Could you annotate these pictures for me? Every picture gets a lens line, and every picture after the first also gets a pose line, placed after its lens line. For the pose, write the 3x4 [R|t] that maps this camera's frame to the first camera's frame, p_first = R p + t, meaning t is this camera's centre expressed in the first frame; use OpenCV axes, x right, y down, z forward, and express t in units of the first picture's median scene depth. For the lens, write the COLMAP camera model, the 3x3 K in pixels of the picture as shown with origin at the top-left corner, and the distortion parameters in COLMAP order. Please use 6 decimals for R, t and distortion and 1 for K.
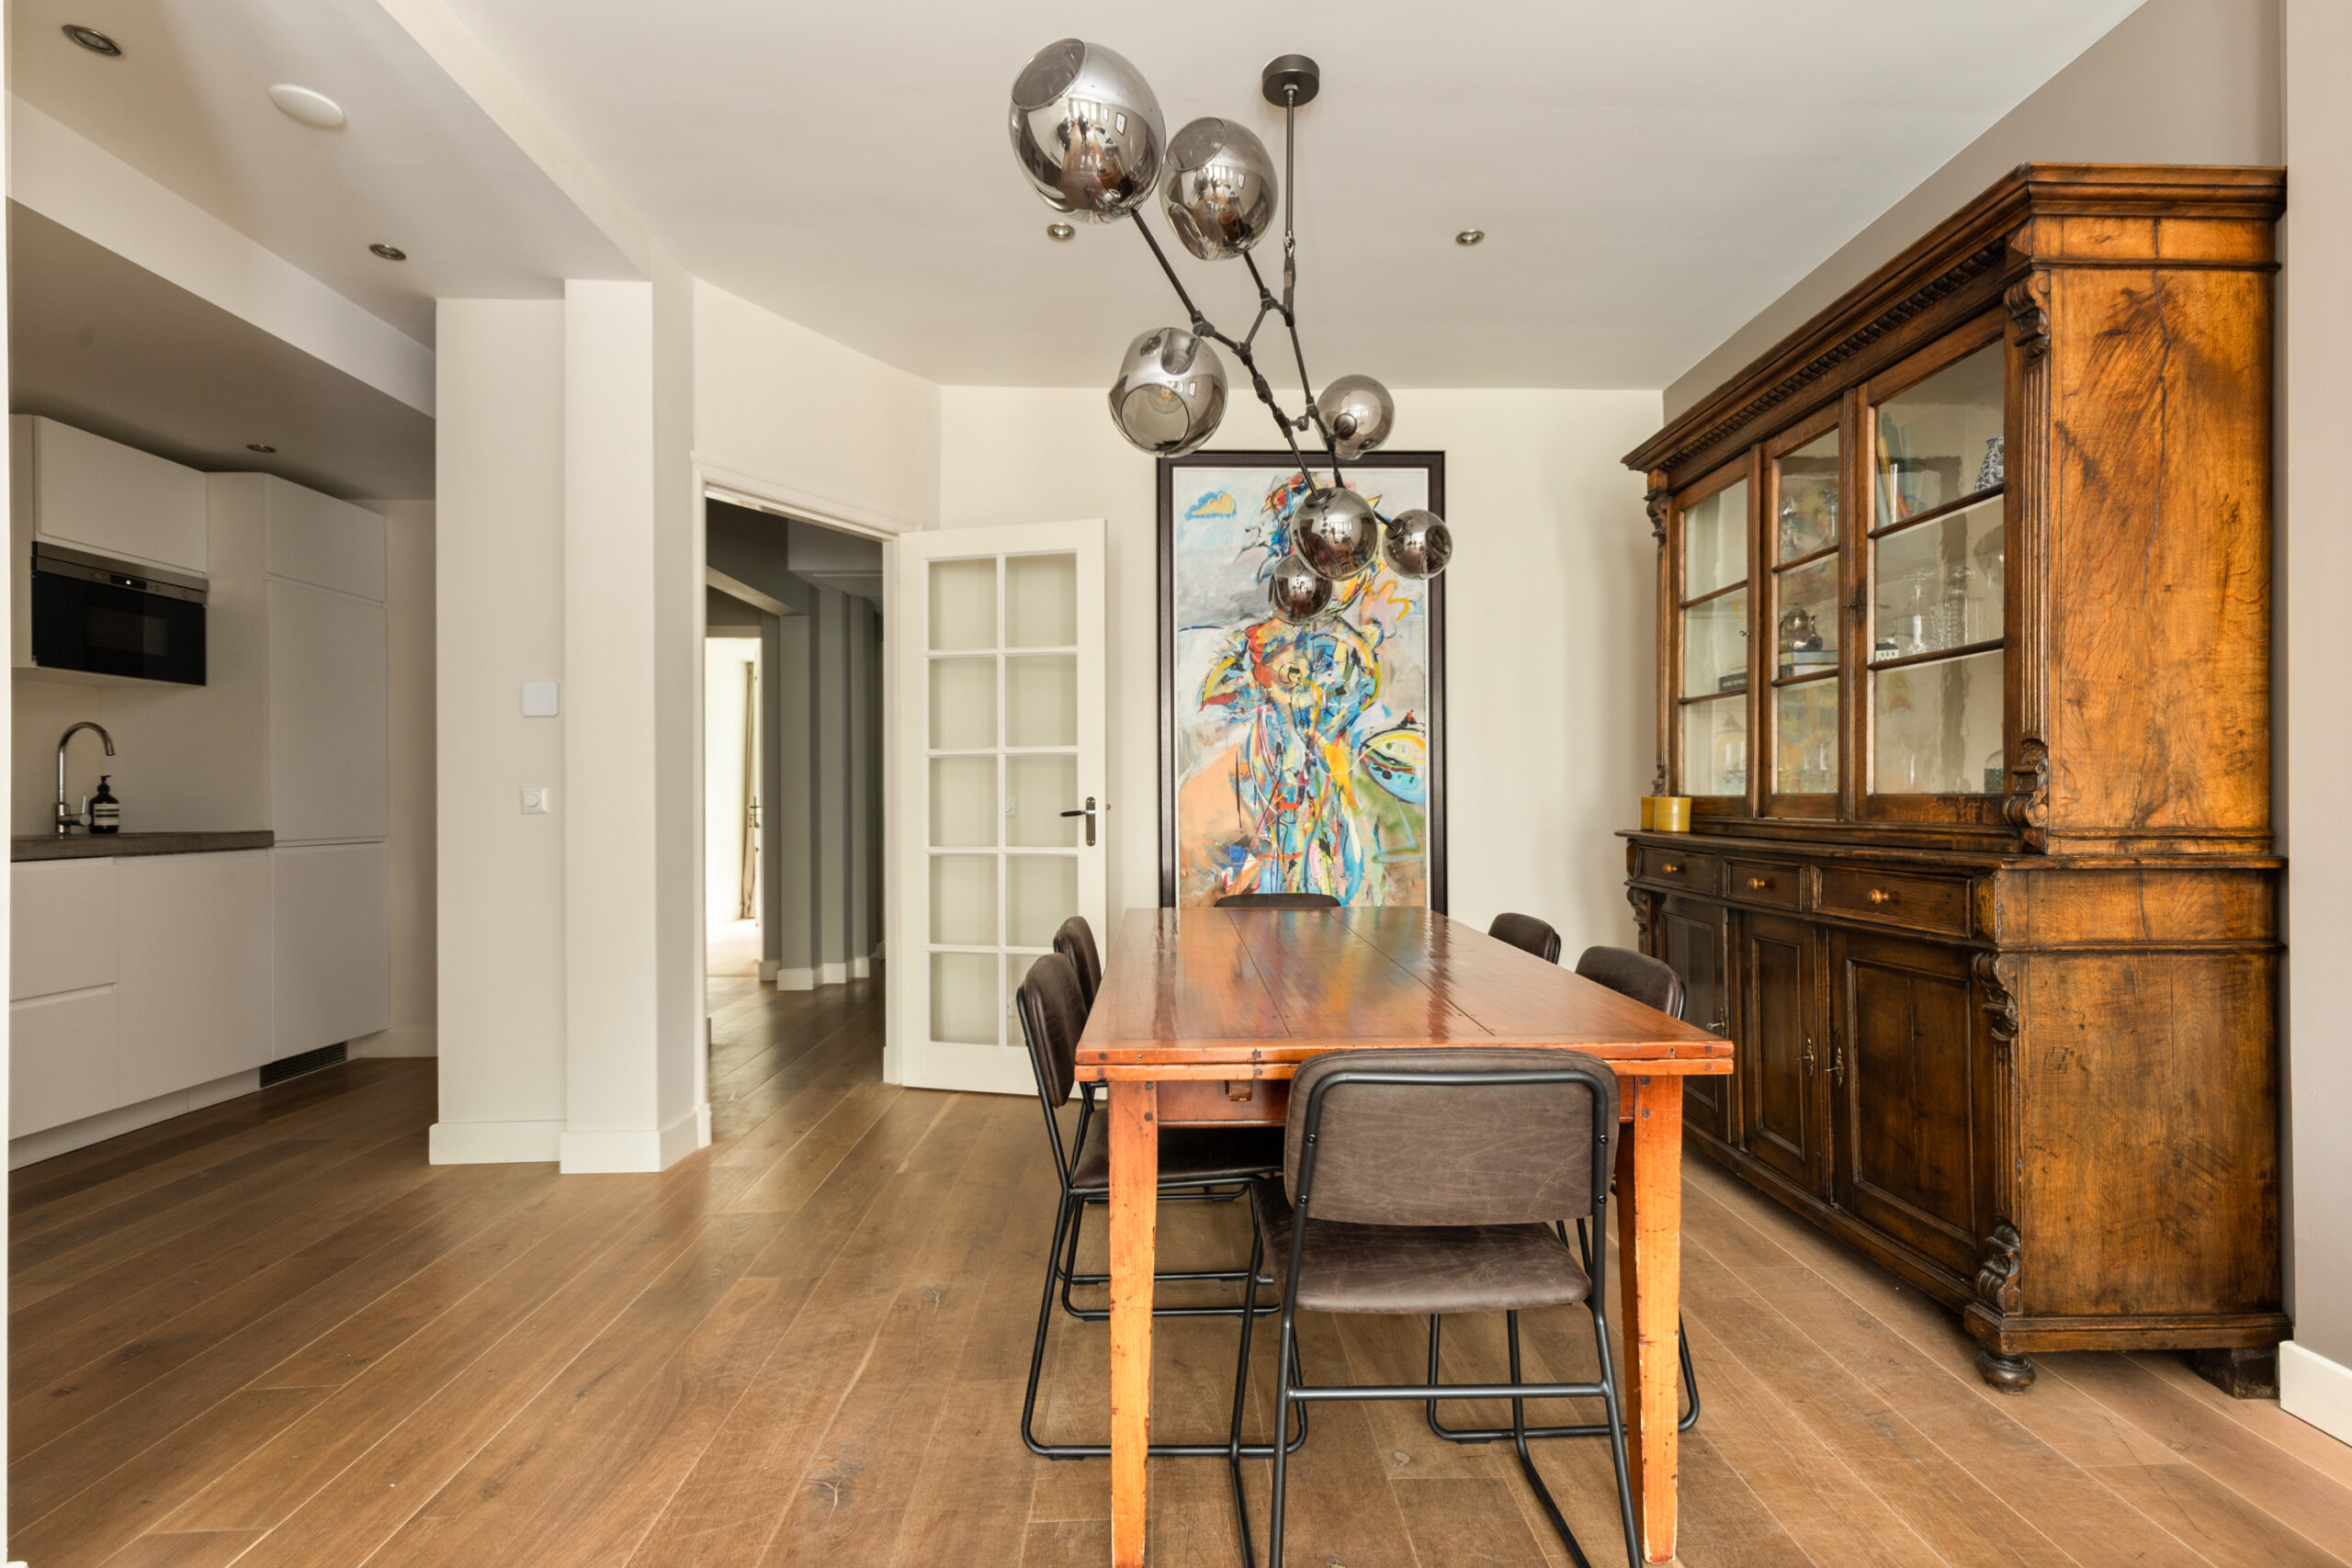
lens RADIAL K [[1035.4, 0, 1176.0], [0, 1035.4, 784.0], [0, 0, 1]] dist [-0.000448, -0.000094]
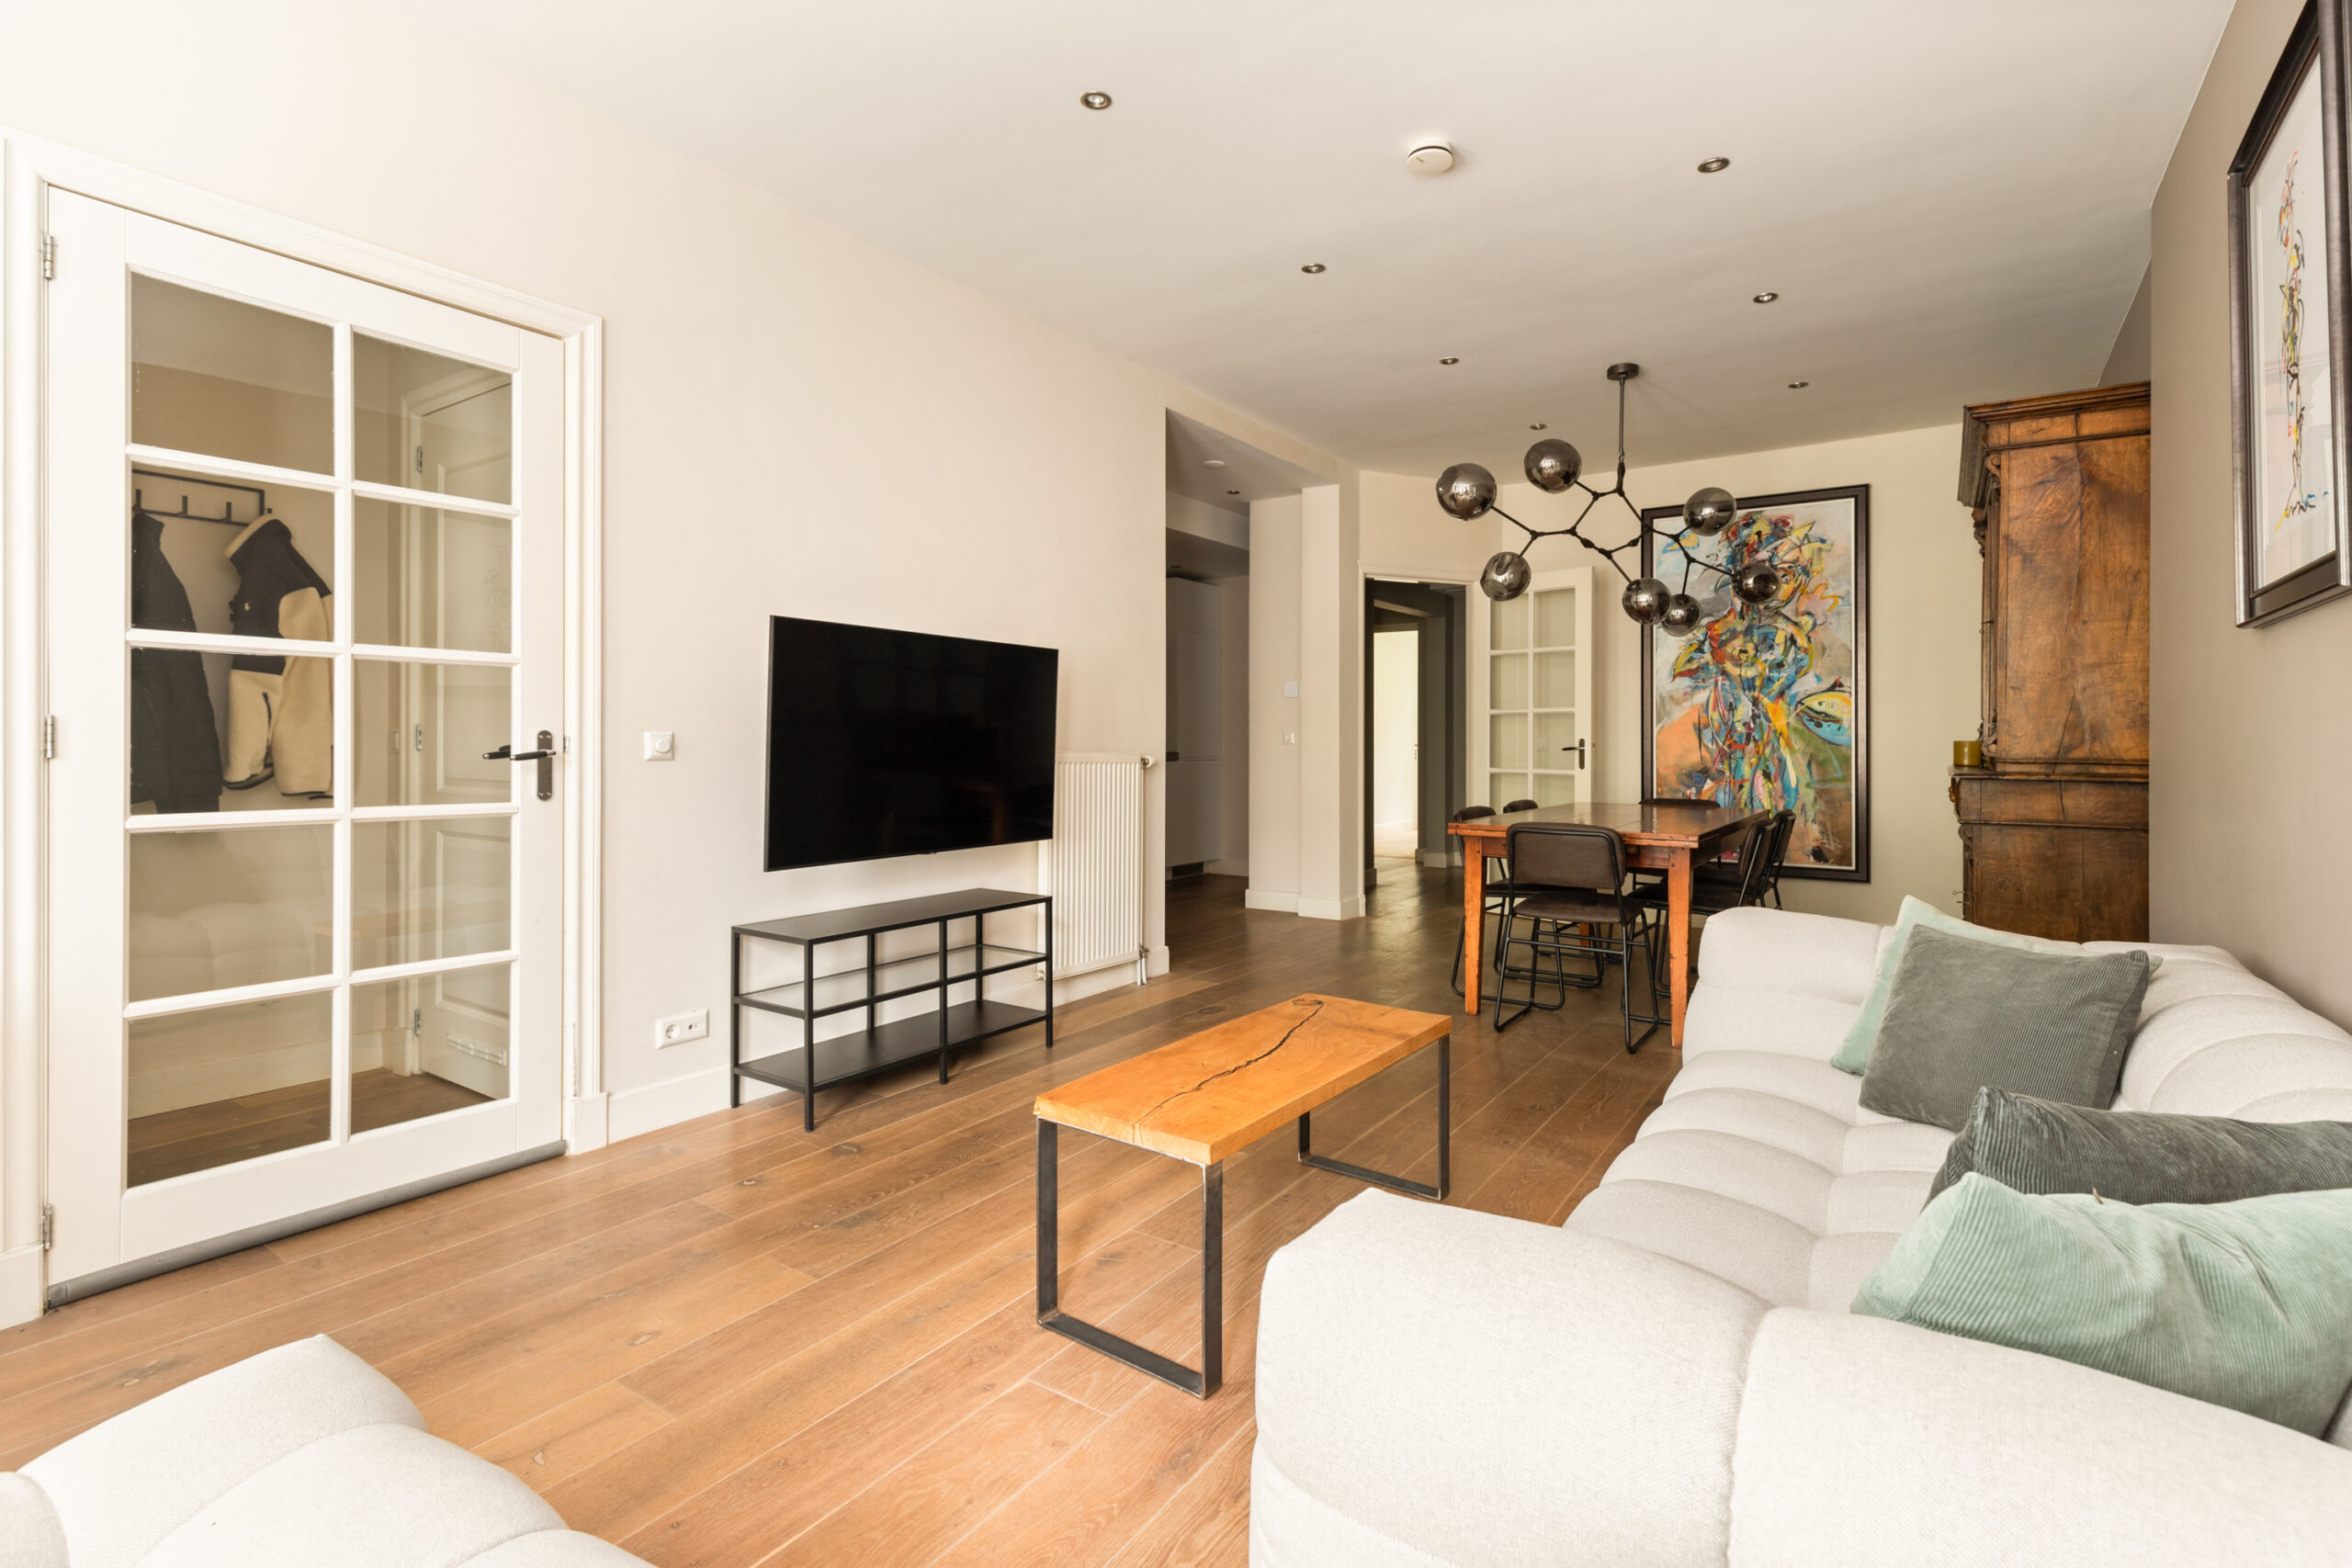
lens RADIAL K [[1066.3, 0, 1184.8], [0, 1066.3, 737.1], [0, 0, 1]] dist [0.000174, 0.000073]
pose [[0.798232, 0.006779, -0.602312, 0.387001], [-0.001653, 0.999958, 0.009063, -0.003589], [0.602347, -0.006239, 0.798210, -0.641027]]
